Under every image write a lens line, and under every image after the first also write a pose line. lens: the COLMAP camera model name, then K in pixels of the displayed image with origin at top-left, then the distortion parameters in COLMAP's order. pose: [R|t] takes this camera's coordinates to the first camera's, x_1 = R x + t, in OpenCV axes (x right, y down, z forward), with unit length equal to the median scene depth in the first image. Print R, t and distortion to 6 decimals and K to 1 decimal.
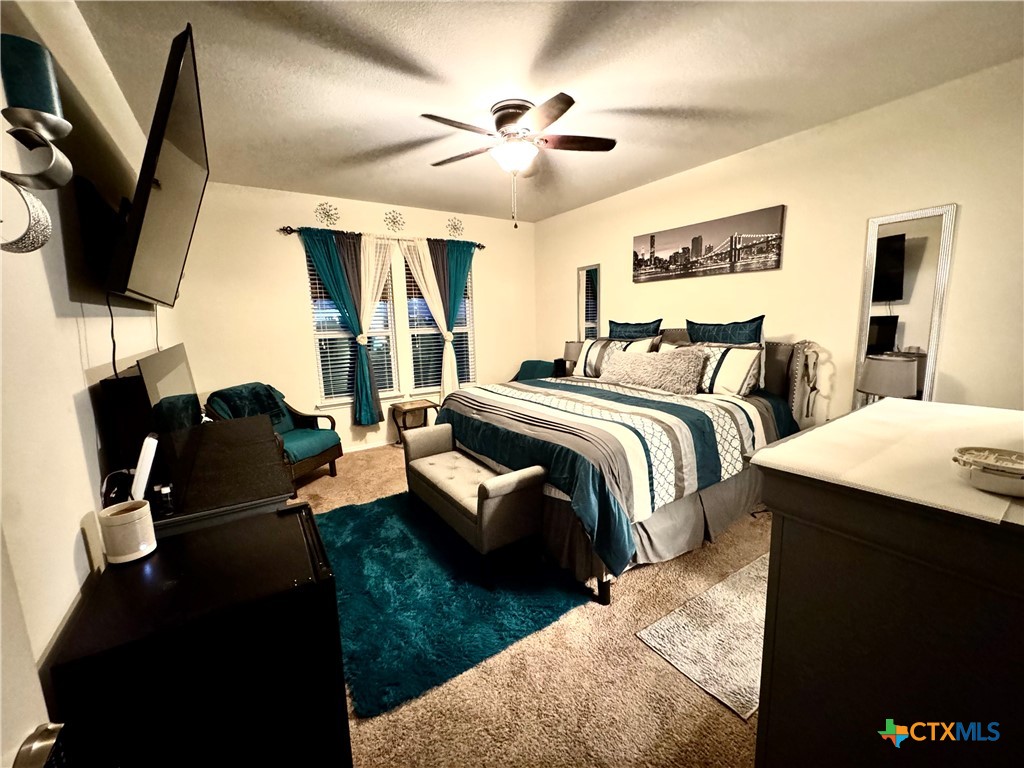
lens RADIAL K [[407.3, 0, 512.0], [0, 407.3, 384.0], [0, 0, 1]] dist [-0.002259, -0.000141]
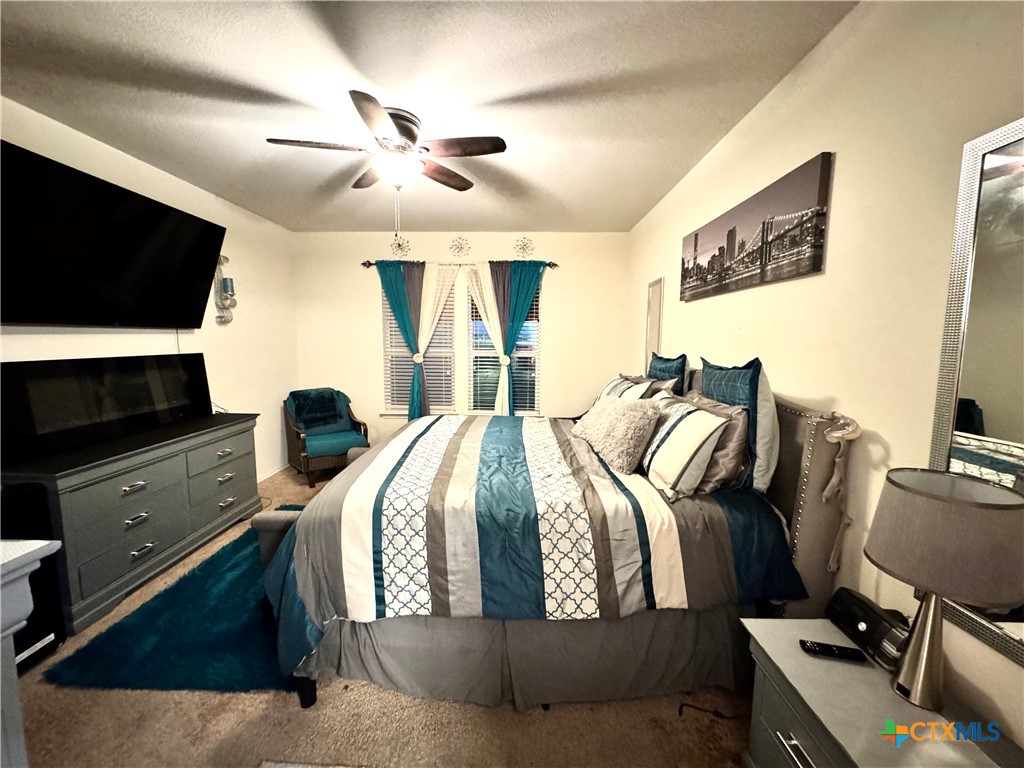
lens RADIAL K [[407.3, 0, 512.0], [0, 407.3, 384.0], [0, 0, 1]] dist [-0.002259, -0.000141]
pose [[0.821664, 0.094574, -0.562071, 0.553951], [-0.121779, 0.992496, -0.011026, -0.072904], [0.556810, 0.077509, 0.827016, 0.303567]]
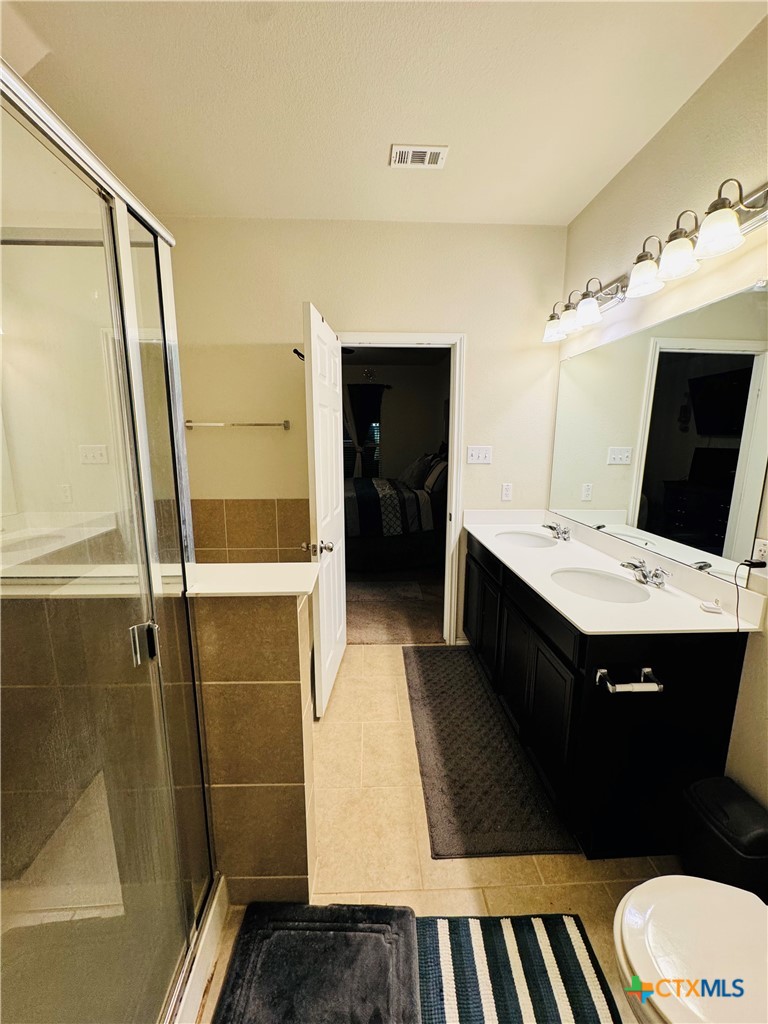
lens RADIAL K [[407.3, 0, 384.0], [0, 407.3, 512.0], [0, 0, 1]] dist [-0.002259, -0.000141]
pose [[0.859866, 0.122368, -0.495637, 0.952485], [-0.112368, 0.992404, 0.050071, 0.037725], [0.497999, 0.012639, 0.867085, -0.339442]]
